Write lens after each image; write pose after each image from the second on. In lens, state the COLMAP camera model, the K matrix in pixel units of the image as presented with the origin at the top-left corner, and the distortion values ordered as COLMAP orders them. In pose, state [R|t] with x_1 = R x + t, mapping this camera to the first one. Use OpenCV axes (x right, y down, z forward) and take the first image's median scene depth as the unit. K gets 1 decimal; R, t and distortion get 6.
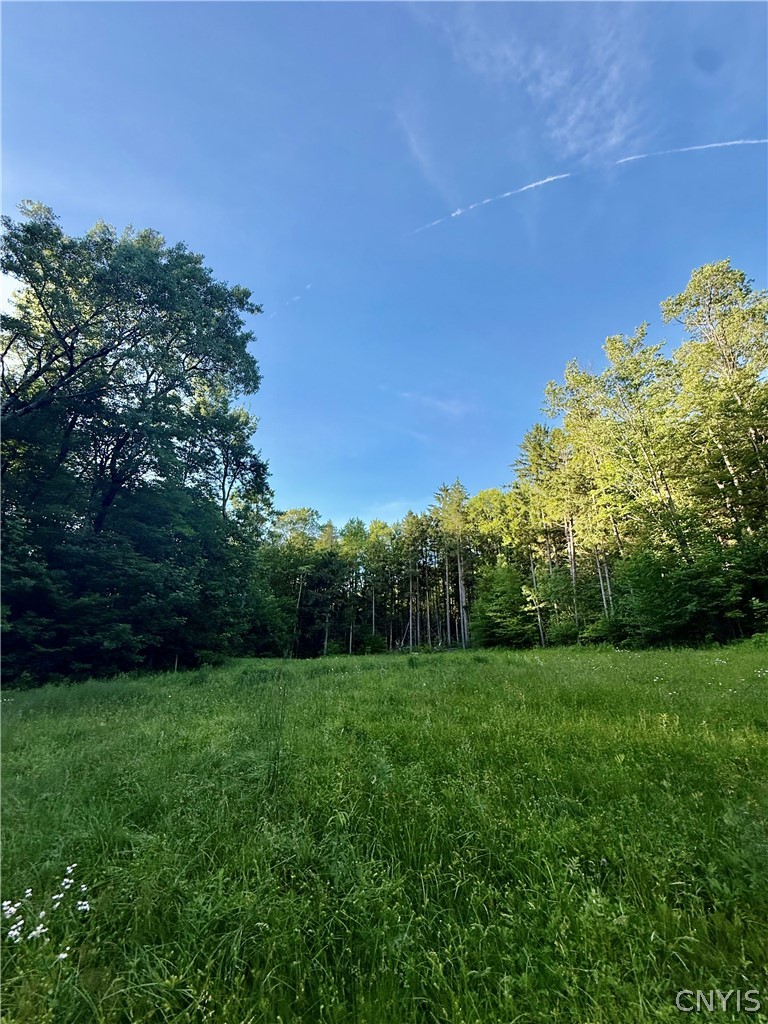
lens RADIAL K [[411.7, 0, 386.7], [0, 411.7, 508.8], [0, 0, 1]] dist [-0.001670, -0.000160]
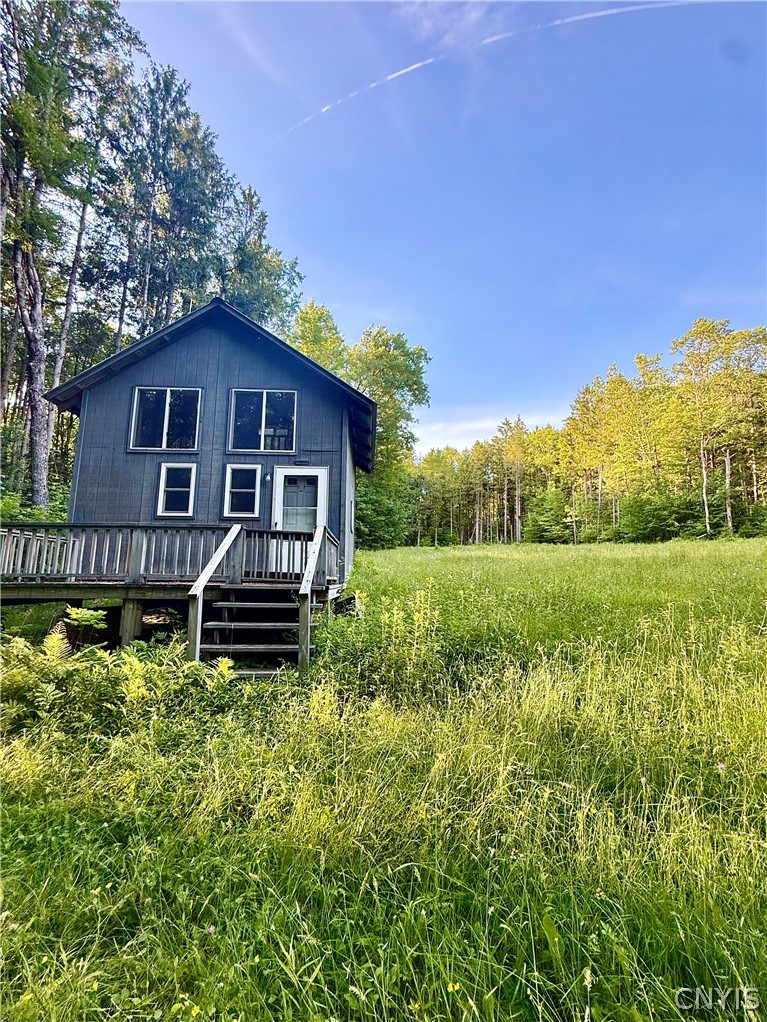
lens RADIAL K [[435.1, 0, 383.5], [0, 435.1, 511.0], [0, 0, 1]] dist [0.000898, 0.000121]
pose [[0.997348, 0.013005, -0.071610, -0.164431], [0.004435, 0.971219, 0.238149, -0.131961], [0.072646, -0.237834, 0.968585, -0.445594]]
